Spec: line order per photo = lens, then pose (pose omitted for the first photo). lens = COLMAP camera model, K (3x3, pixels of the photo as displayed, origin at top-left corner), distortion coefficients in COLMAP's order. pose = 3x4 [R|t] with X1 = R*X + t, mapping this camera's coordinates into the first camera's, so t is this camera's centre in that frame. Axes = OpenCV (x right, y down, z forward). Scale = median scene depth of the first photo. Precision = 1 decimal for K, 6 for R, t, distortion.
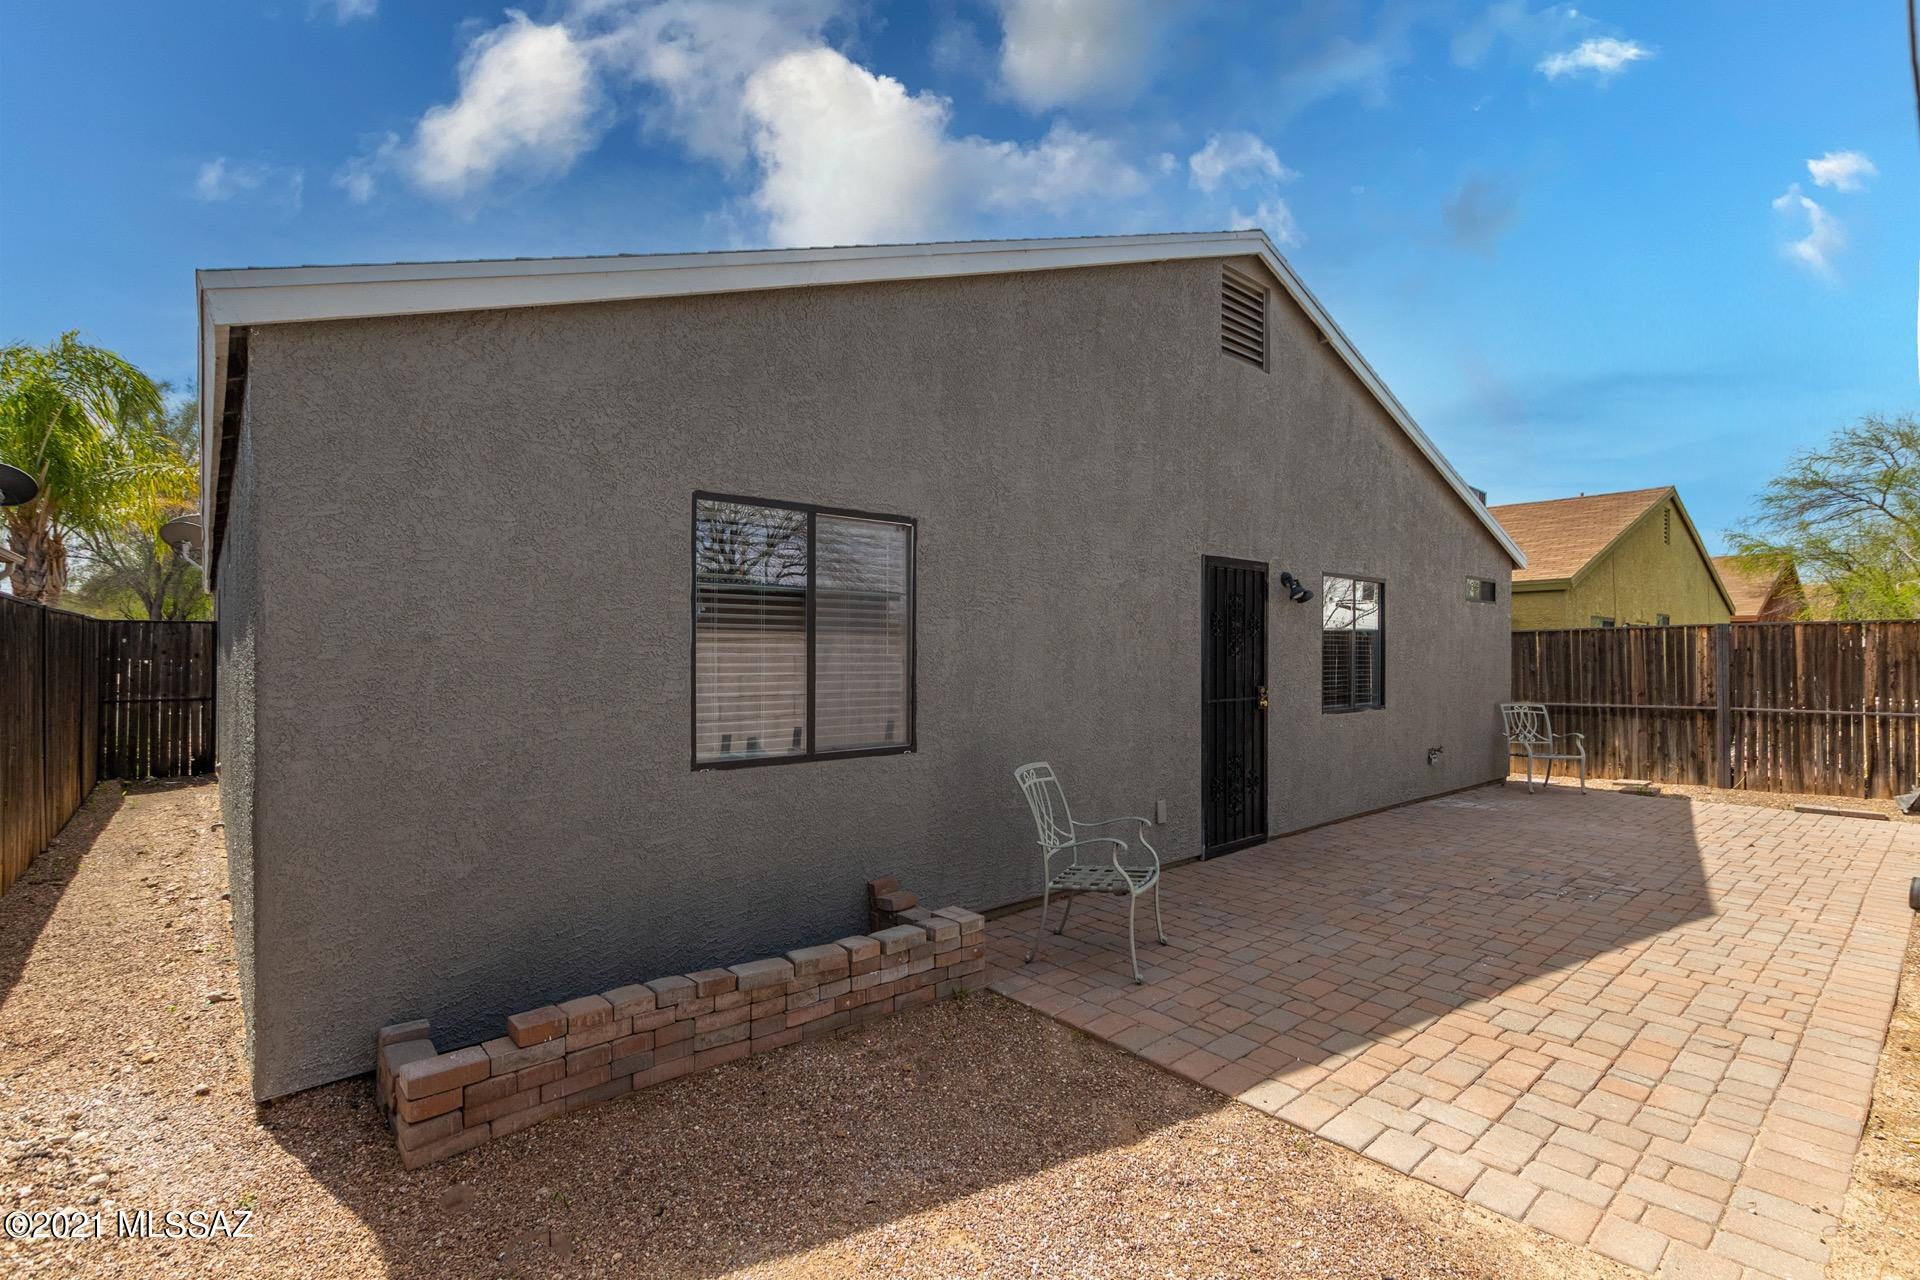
lens RADIAL K [[872.1, 0, 950.7], [0, 872.1, 665.1], [0, 0, 1]] dist [0.001441, 0.000273]
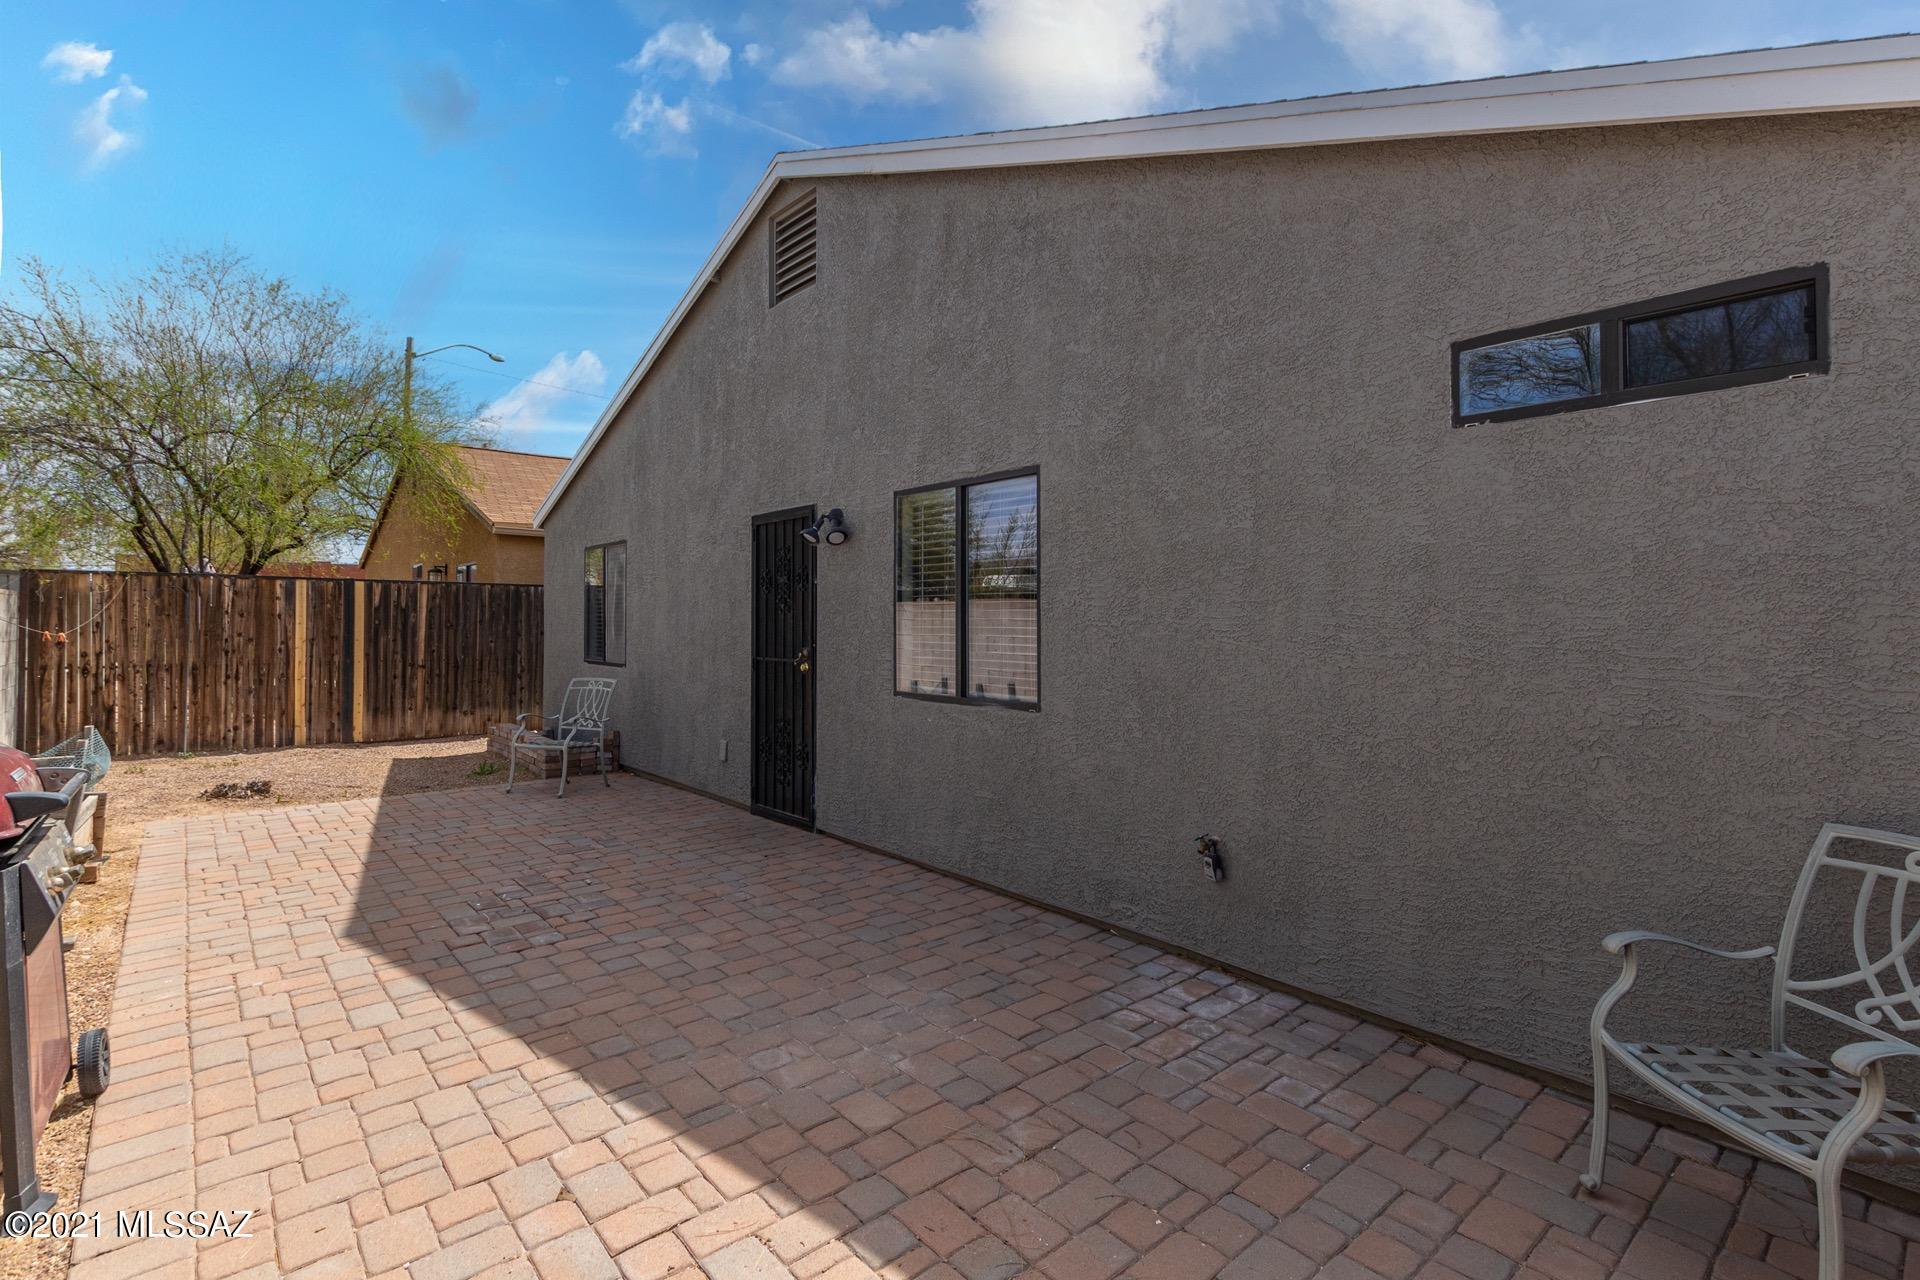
lens RADIAL K [[888.6, 0, 960.1], [0, 888.6, 621.8], [0, 0, 1]] dist [0.000196, -0.000024]
pose [[0.007367, -0.007759, -0.999943, 1.252786], [-0.020699, 0.999754, -0.007910, 0.002341], [0.999759, 0.020757, 0.007205, 1.155926]]
